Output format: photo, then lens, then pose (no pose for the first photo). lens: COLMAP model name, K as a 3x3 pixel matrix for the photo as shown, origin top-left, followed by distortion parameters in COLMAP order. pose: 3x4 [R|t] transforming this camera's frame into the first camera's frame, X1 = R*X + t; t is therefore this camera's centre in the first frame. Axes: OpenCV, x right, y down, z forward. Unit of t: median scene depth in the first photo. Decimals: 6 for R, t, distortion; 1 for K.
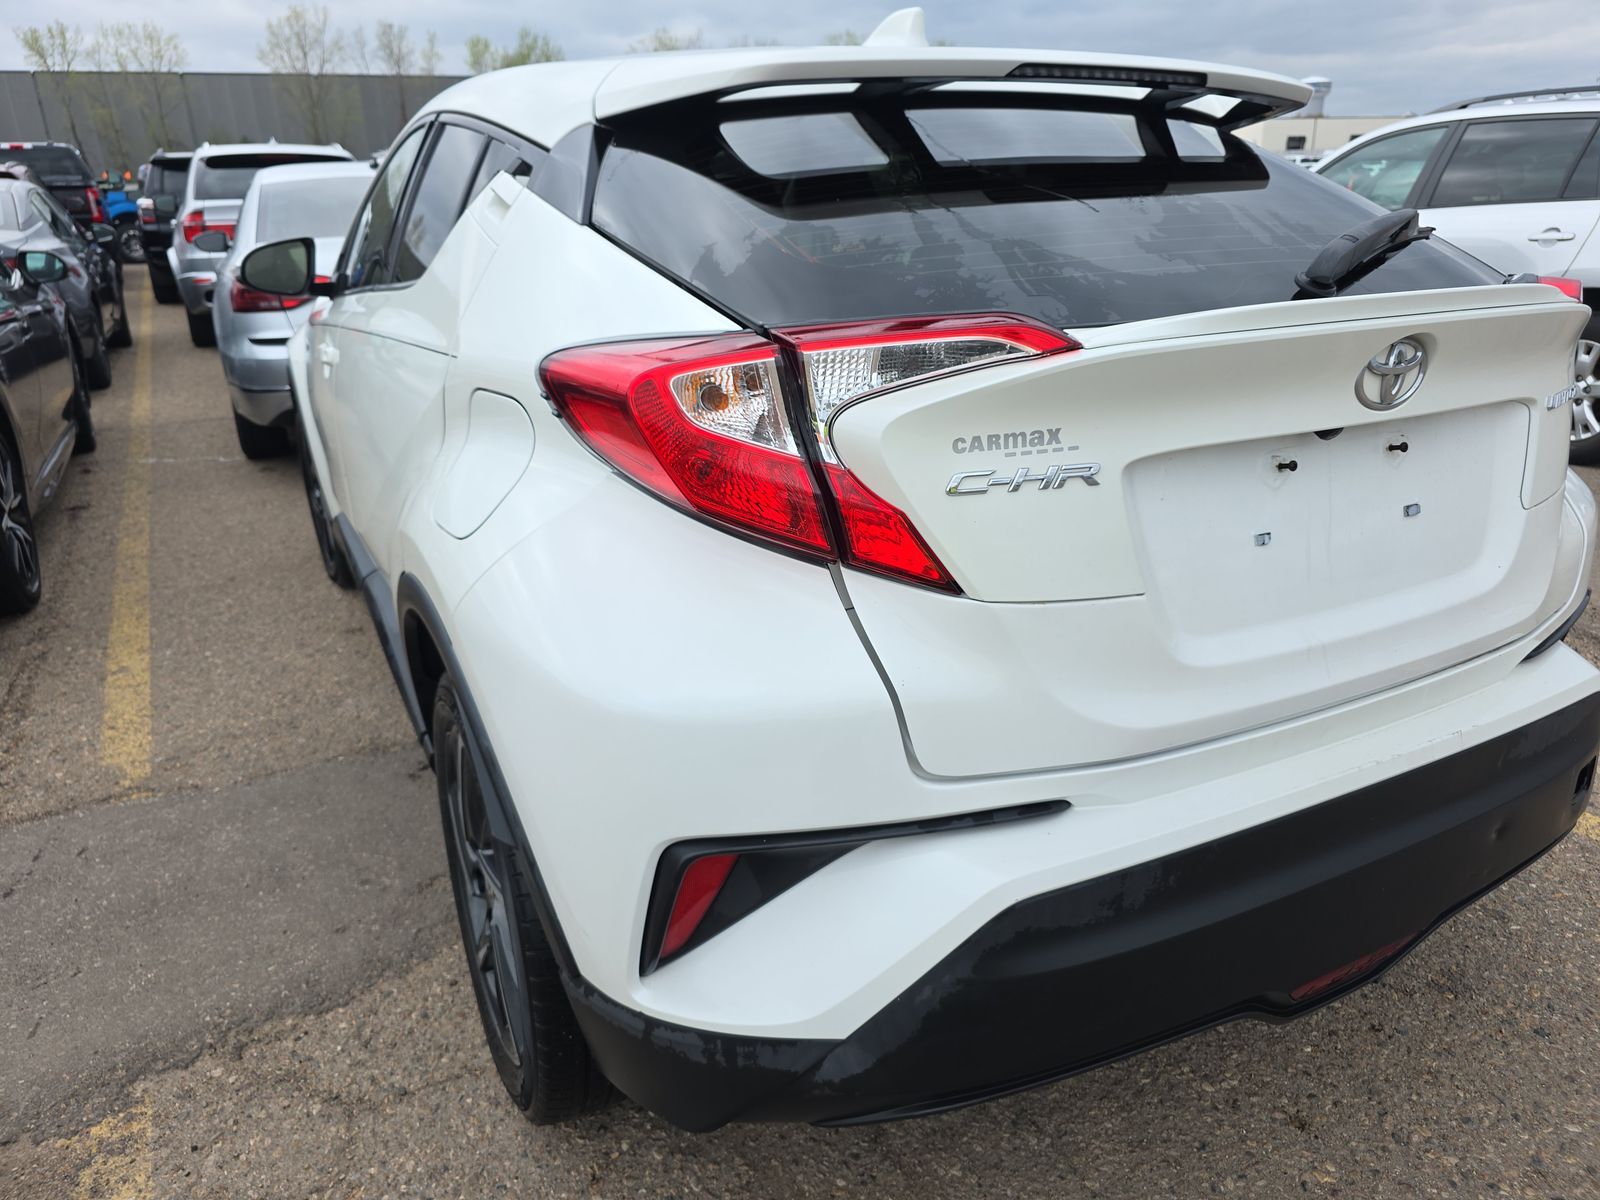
lens RADIAL K [[1324.0, 0, 823.8], [0, 1324.0, 513.0], [0, 0, 1]] dist [0.058666, -0.091411]
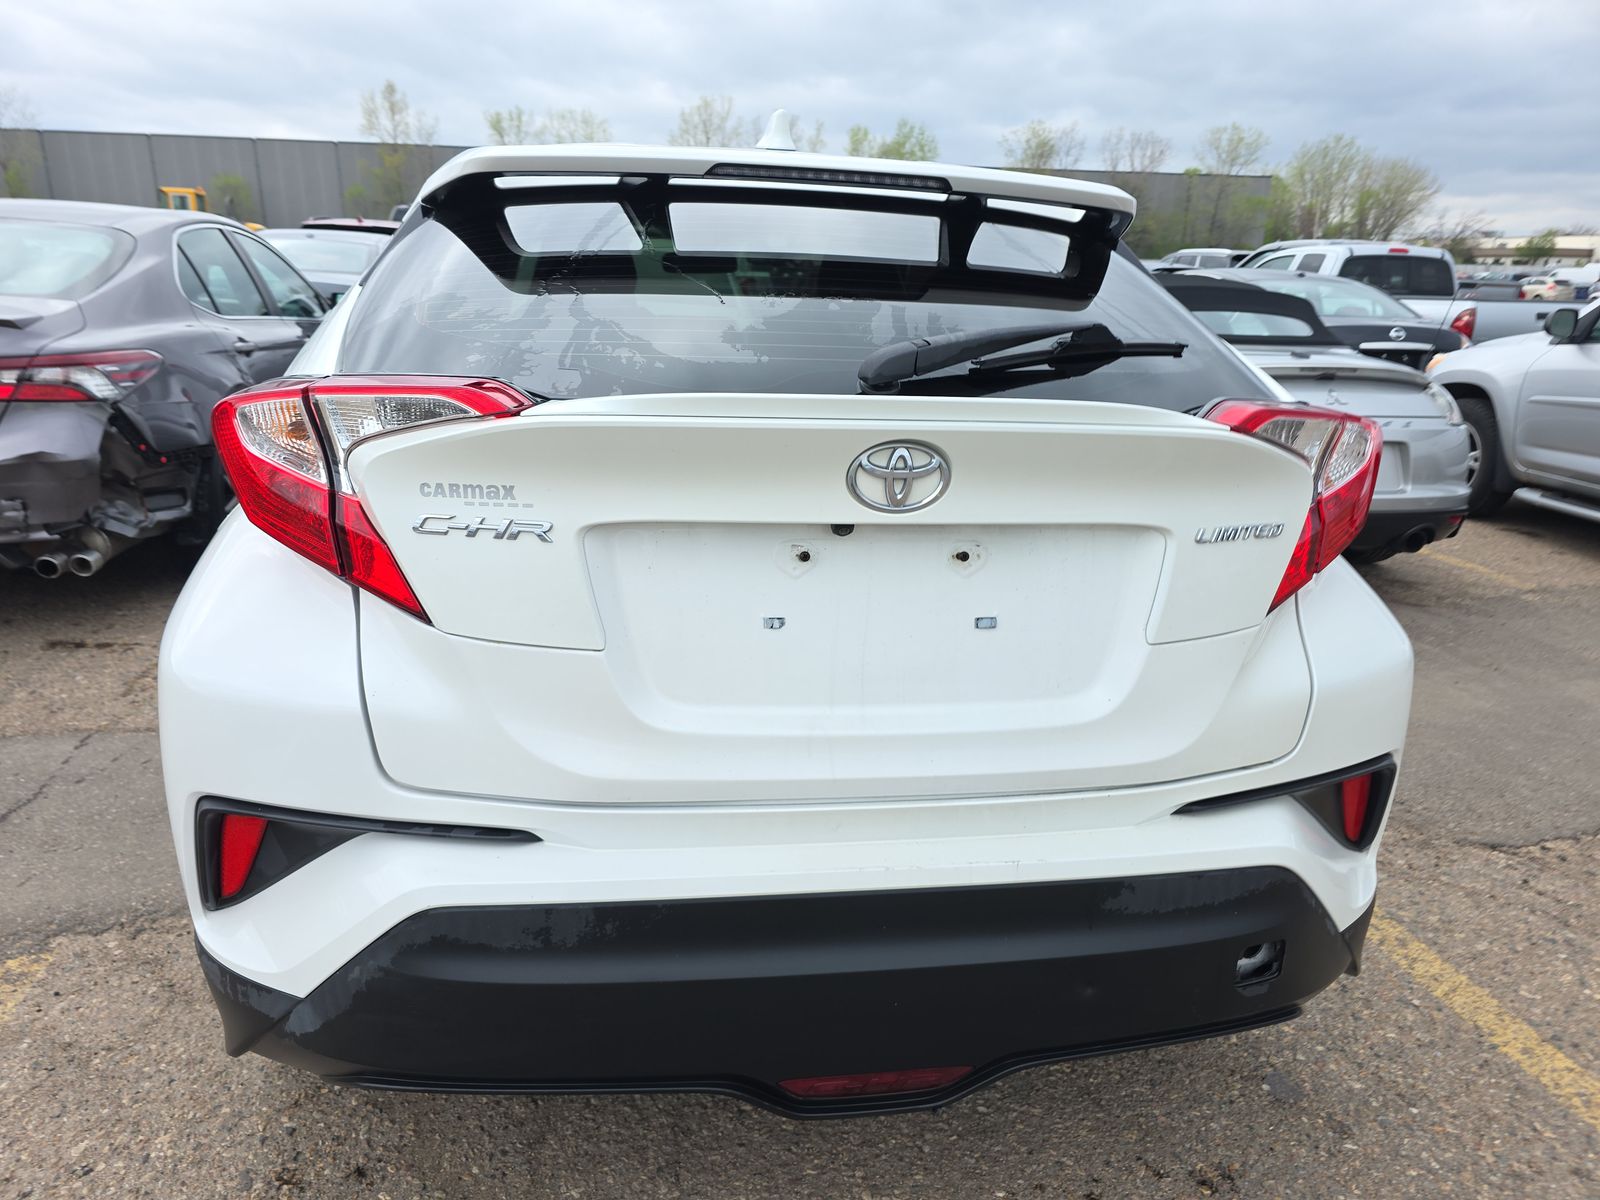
lens RADIAL K [[1324.0, 0, 823.8], [0, 1324.0, 513.0], [0, 0, 1]] dist [0.058666, -0.091411]
pose [[0.928674, 0.118721, -0.351384, 0.576892], [-0.139370, 0.989658, -0.033969, -0.028289], [0.343717, 0.080519, 0.935615, 0.038437]]
